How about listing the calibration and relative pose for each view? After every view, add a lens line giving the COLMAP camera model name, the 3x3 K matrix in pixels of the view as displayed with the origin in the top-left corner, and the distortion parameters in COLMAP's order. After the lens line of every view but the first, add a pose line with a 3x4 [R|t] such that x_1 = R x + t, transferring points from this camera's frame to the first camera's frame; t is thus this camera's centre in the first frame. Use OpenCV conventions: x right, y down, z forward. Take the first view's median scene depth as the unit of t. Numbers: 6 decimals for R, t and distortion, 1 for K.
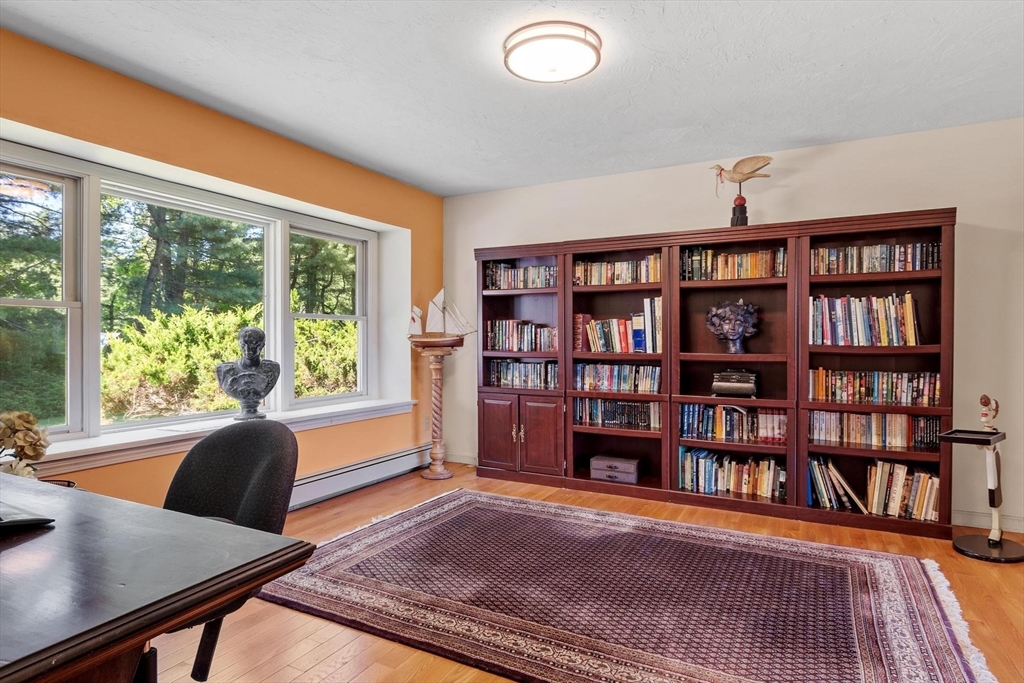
lens RADIAL K [[560.6, 0, 512.0], [0, 560.6, 341.5], [0, 0, 1]] dist [-0.001943, 0.000341]
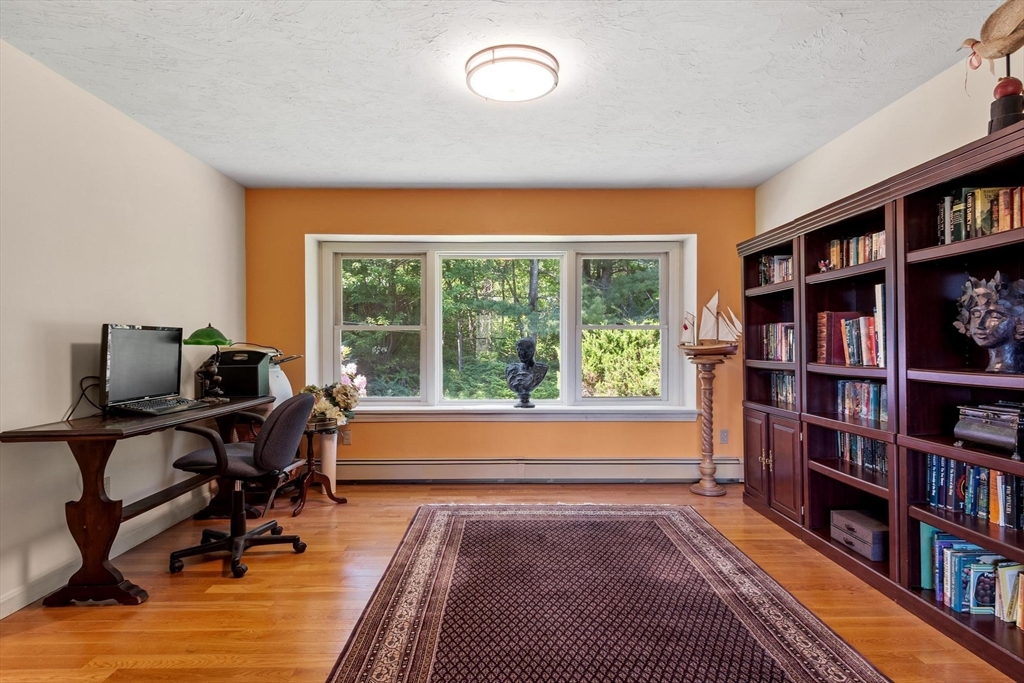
lens RADIAL K [[552.6, 0, 511.3], [0, 552.6, 349.3], [0, 0, 1]] dist [0.001132, 0.000924]
pose [[0.479595, 0.002001, -0.877488, 0.674130], [0.000236, 0.999997, 0.002409, -0.002381], [0.877490, -0.001362, 0.479593, 0.342719]]
